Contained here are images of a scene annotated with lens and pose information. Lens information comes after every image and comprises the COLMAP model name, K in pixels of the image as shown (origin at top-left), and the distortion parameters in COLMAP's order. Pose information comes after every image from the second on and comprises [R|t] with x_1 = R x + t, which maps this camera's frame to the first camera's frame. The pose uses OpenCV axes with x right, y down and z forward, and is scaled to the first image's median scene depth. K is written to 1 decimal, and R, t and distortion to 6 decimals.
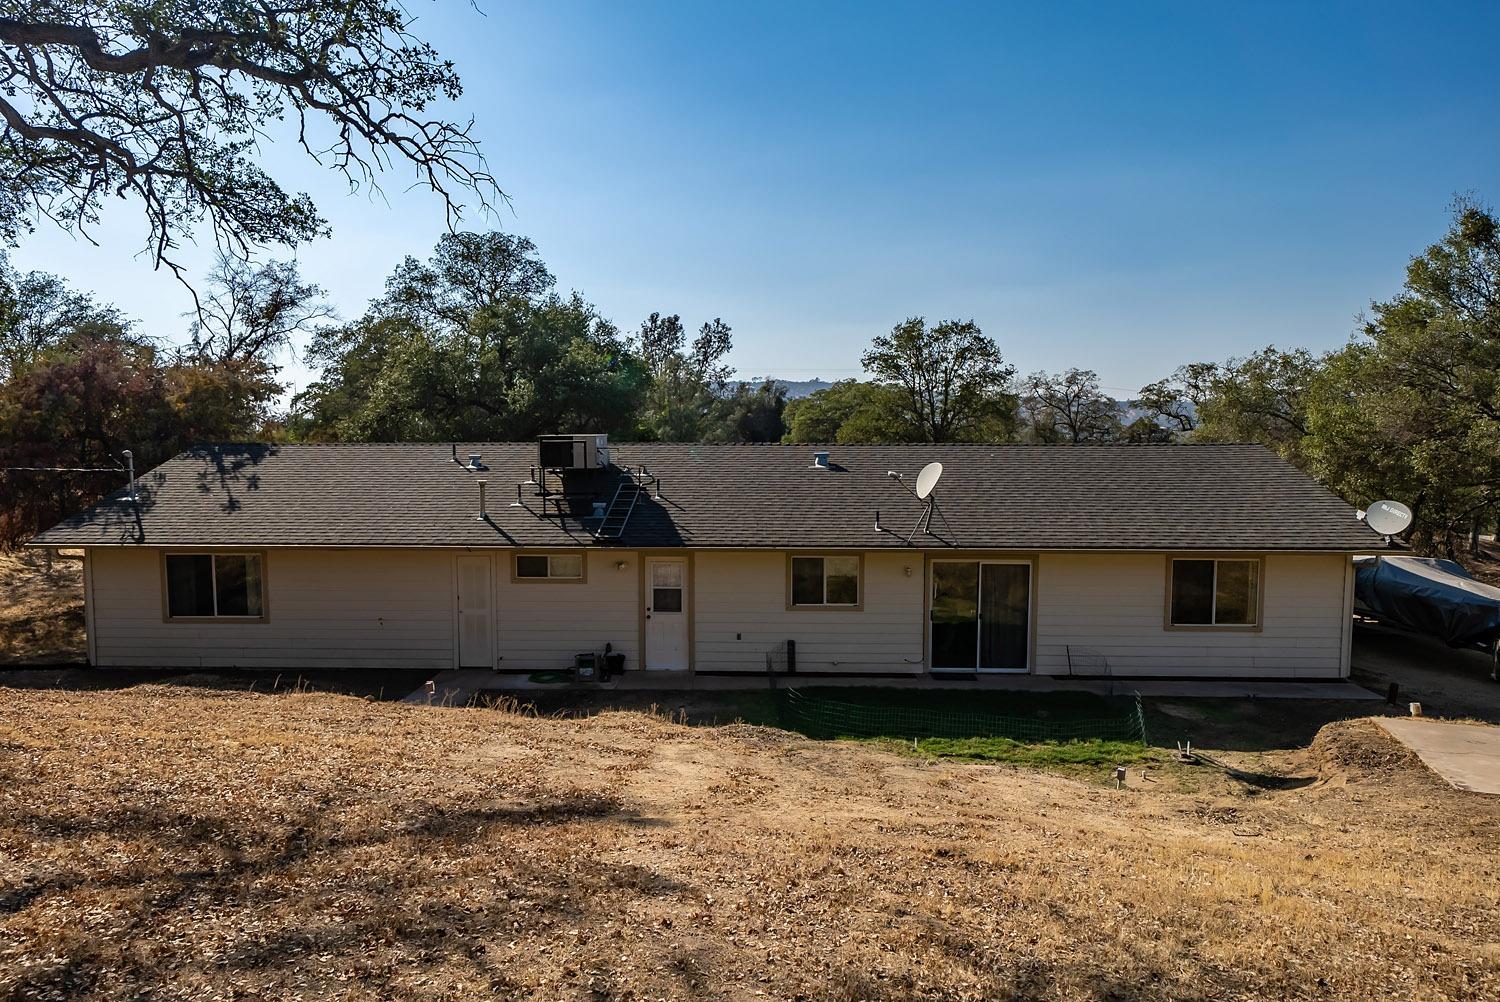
lens RADIAL K [[840.9, 0, 748.0], [0, 840.9, 501.3], [0, 0, 1]] dist [-0.000848, 0.000436]
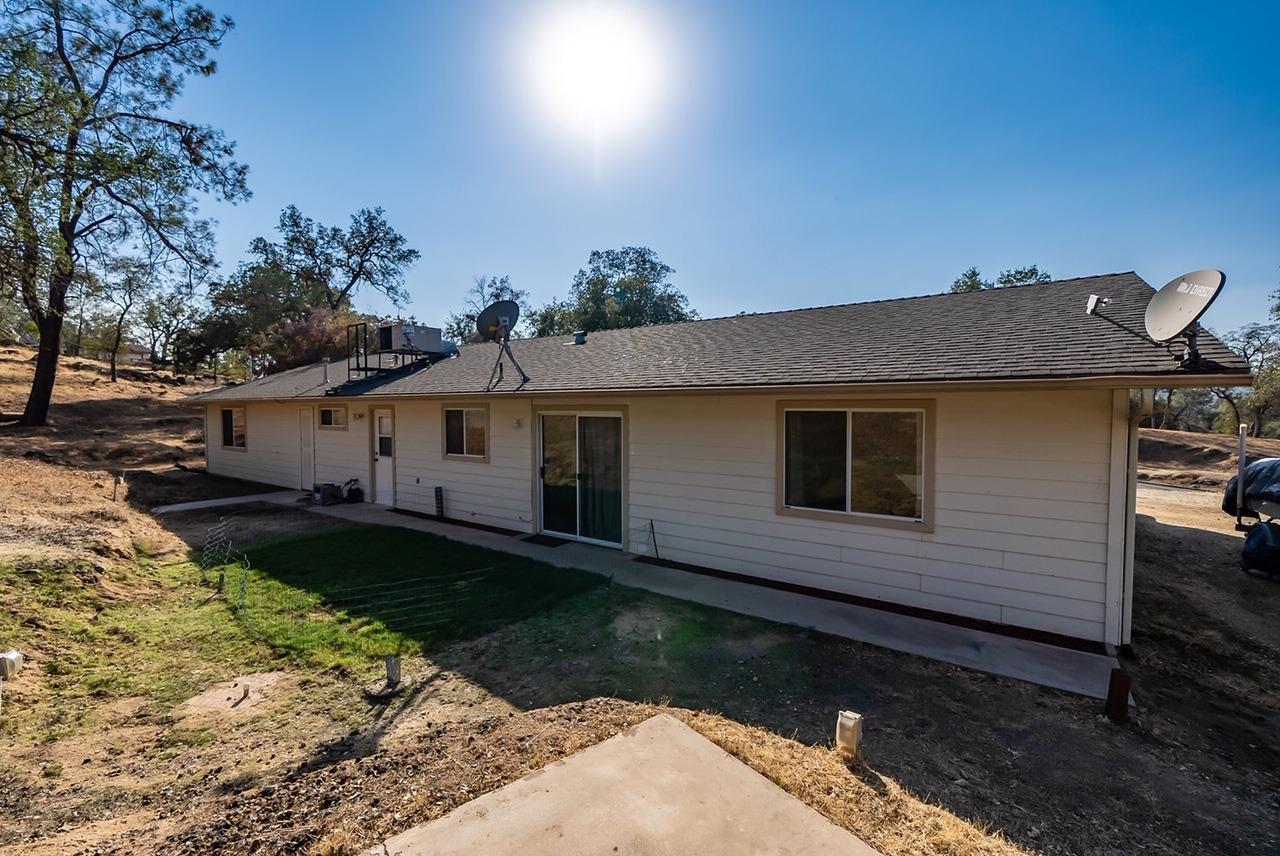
lens RADIAL K [[520.2, 0, 641.6], [0, 520.2, 426.1], [0, 0, 1]] dist [0.002069, 0.000194]
pose [[0.854775, 0.020236, -0.518603, 0.620317], [-0.041237, 0.998729, -0.028997, 0.098579], [0.517357, 0.046172, 0.854523, 0.573759]]
